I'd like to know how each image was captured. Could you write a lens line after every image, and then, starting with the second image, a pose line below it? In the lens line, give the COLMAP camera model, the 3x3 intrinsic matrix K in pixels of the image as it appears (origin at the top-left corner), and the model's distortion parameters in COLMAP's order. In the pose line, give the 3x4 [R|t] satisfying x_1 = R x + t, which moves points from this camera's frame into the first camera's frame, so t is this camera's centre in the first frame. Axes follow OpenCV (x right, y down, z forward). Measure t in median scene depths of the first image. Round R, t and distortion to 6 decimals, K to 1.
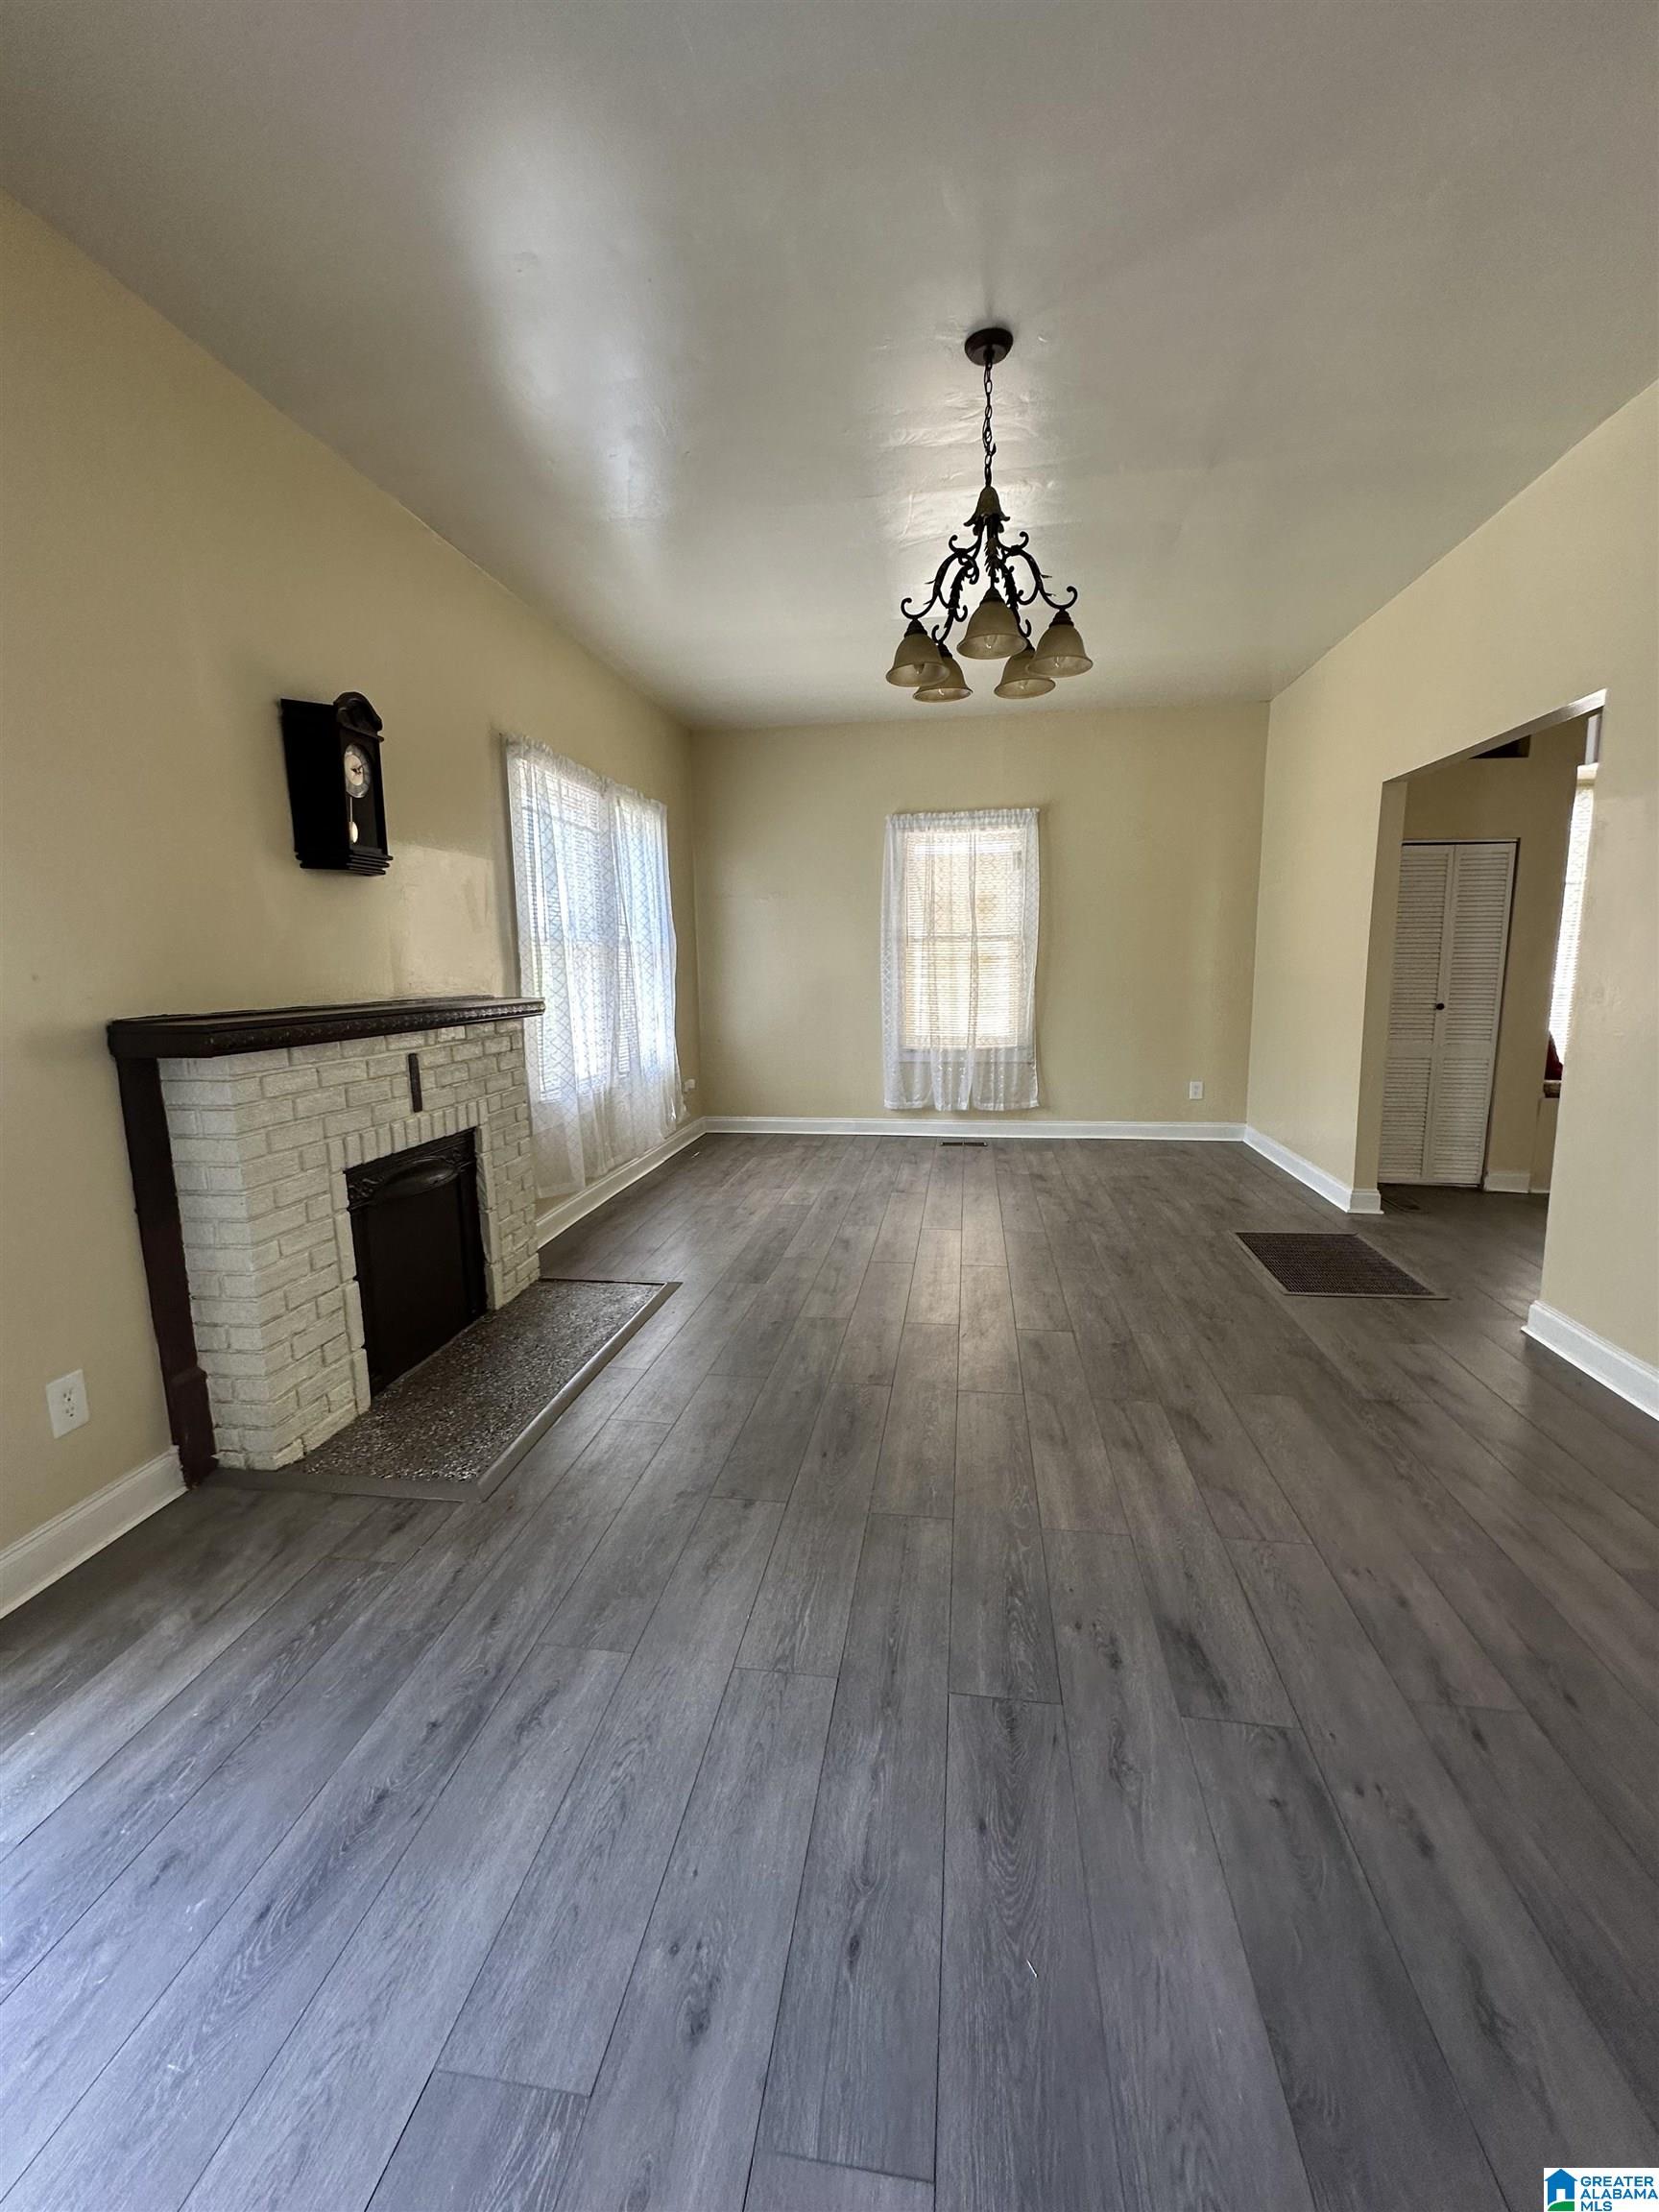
lens RADIAL K [[897.9, 0, 829.5], [0, 897.9, 1106.0], [0, 0, 1]] dist [-0.001340, -0.000091]
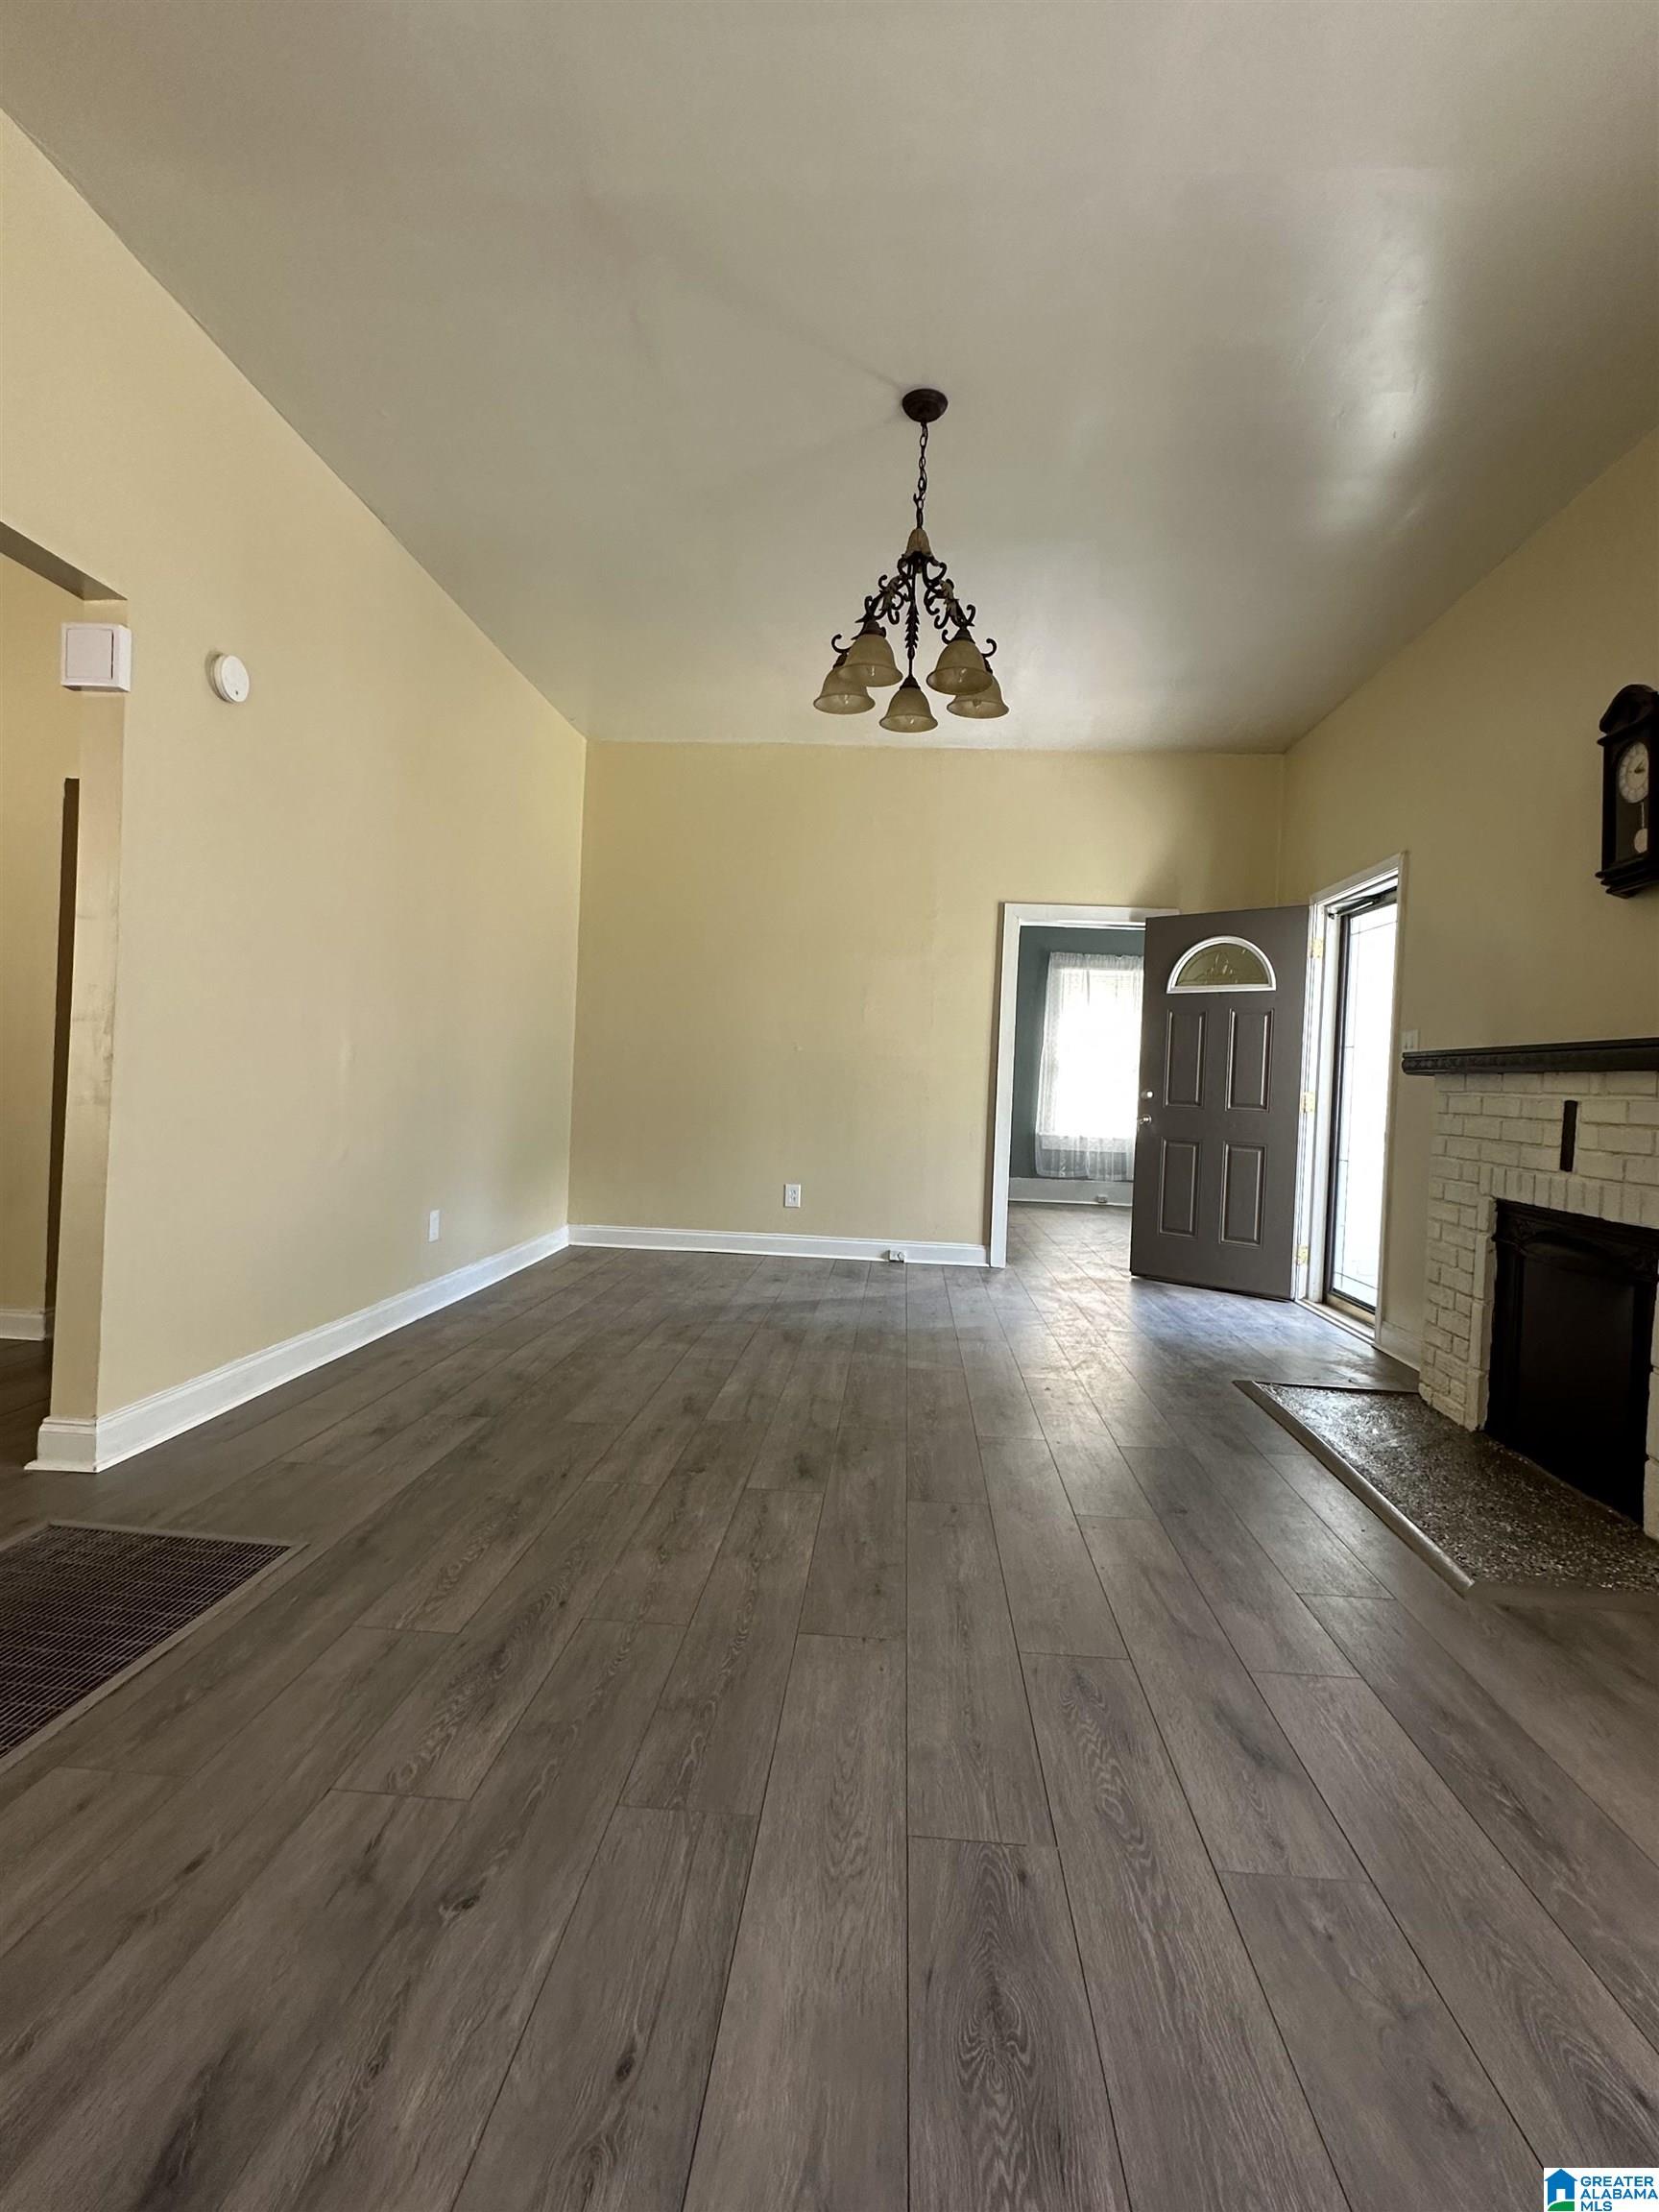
lens RADIAL K [[1101.2, 0, 829.5], [0, 1101.2, 1106.0], [0, 0, 1]] dist [-0.002042, 0.000253]
pose [[-0.996365, -0.020258, -0.082740, 0.312734], [-0.034845, 0.983258, 0.178858, -0.216173], [0.077731, 0.181091, -0.980390, 1.982871]]
